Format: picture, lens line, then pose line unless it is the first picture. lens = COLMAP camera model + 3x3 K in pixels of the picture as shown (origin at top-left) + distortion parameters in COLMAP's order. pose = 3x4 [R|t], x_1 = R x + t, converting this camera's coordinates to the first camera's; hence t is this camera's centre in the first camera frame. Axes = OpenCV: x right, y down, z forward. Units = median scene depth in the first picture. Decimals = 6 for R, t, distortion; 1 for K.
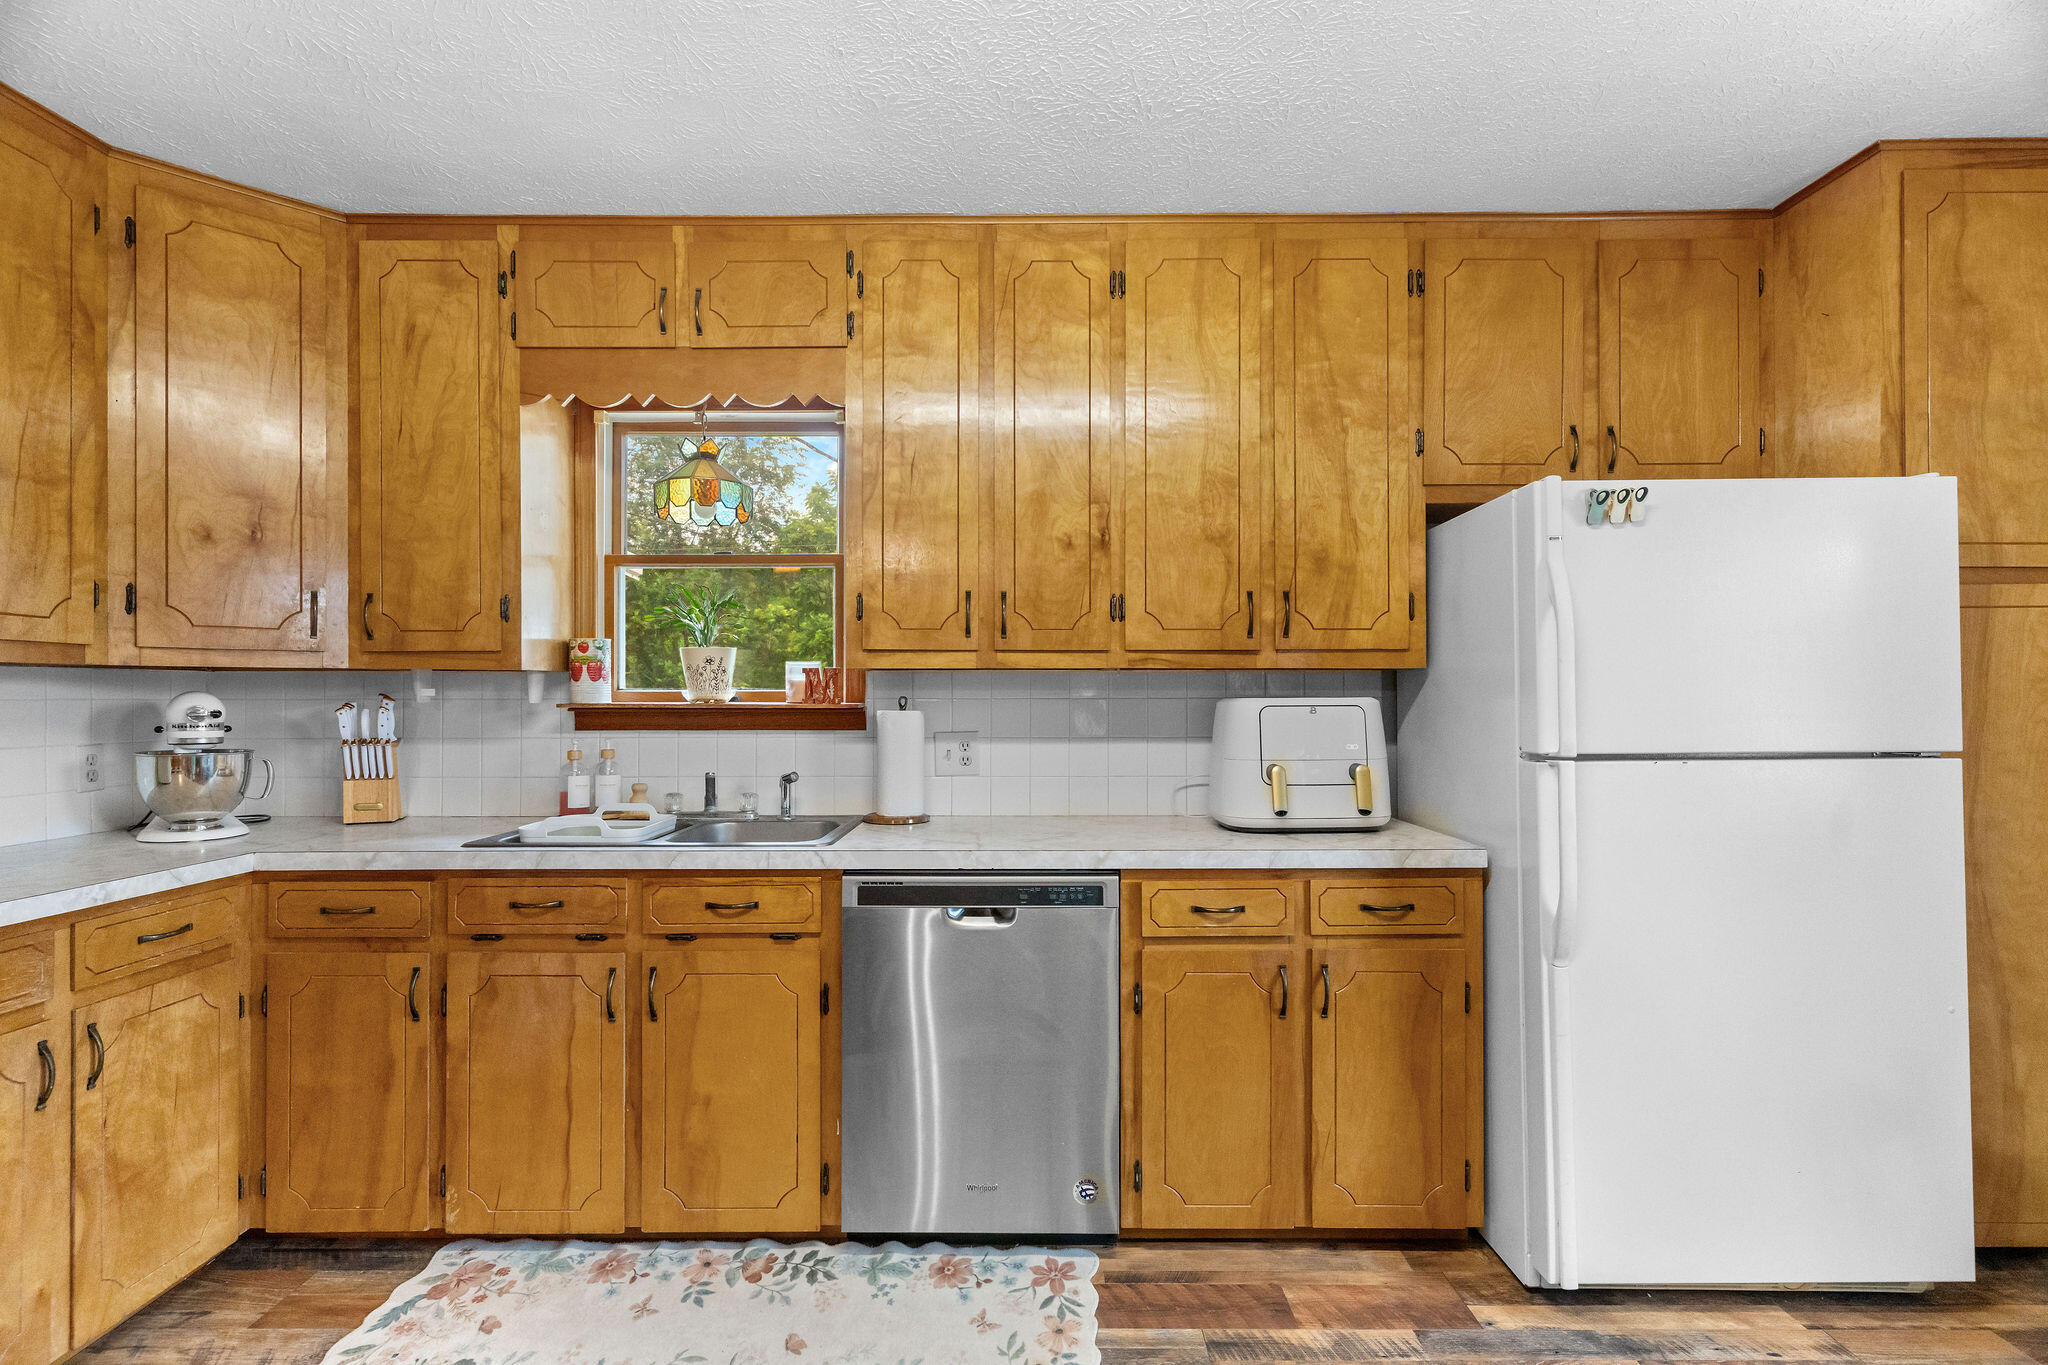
lens RADIAL K [[974.6, 0, 1030.8], [0, 974.6, 693.4], [0, 0, 1]] dist [0.002236, -0.000145]
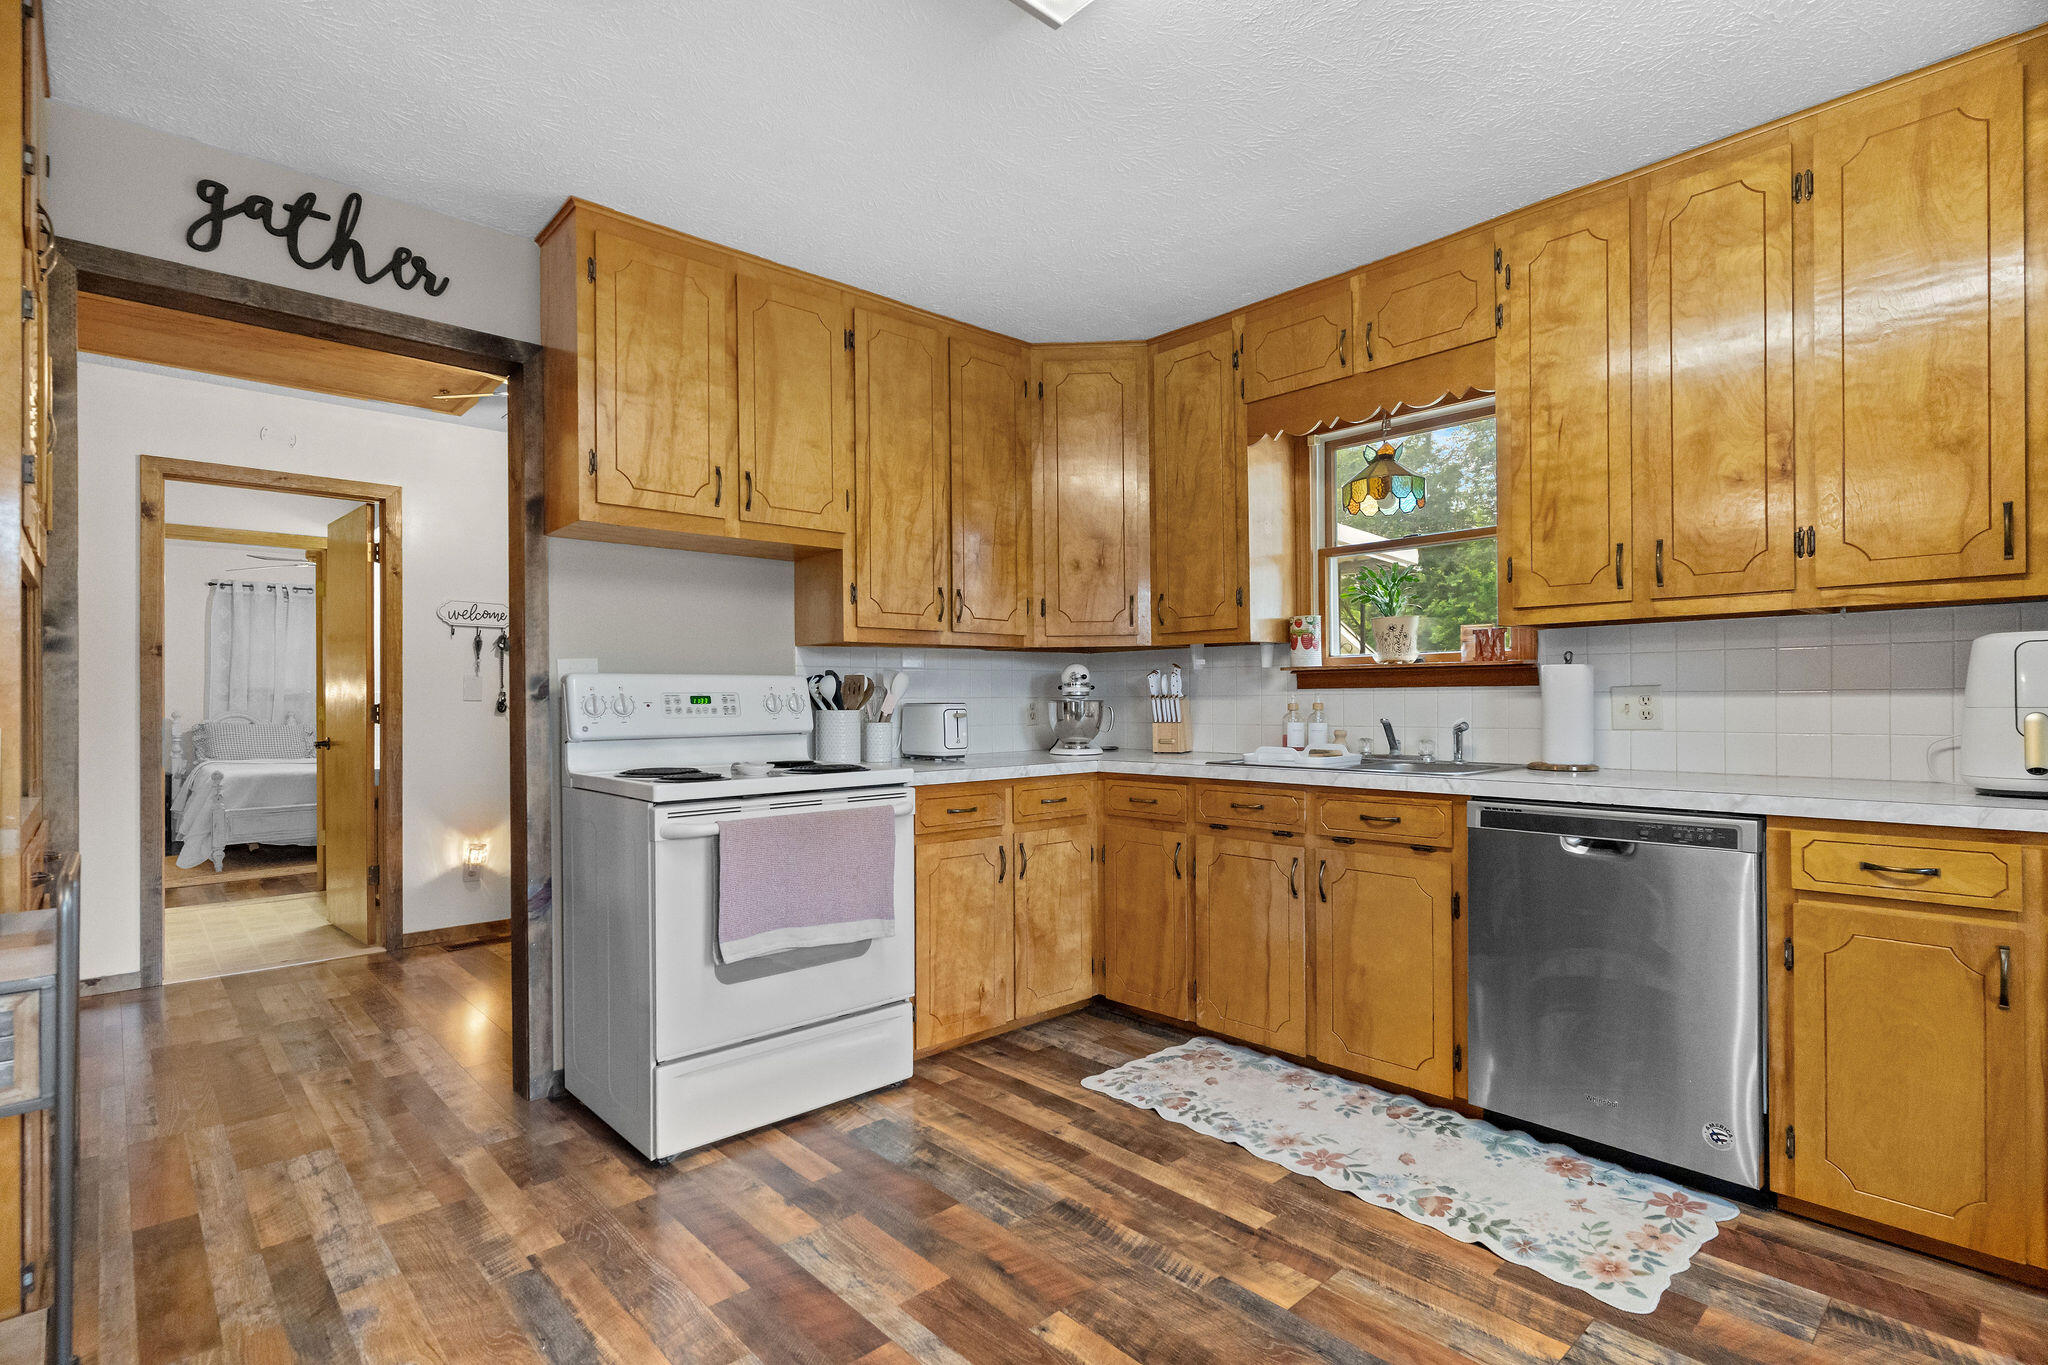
lens RADIAL K [[988.8, 0, 1021.4], [0, 988.8, 699.5], [0, 0, 1]] dist [0.002223, 0.000262]
pose [[0.680084, -0.004226, -0.733122, 0.306418], [0.011170, 0.999927, 0.004598, 0.053601], [0.733049, -0.011316, 0.680082, -0.192834]]
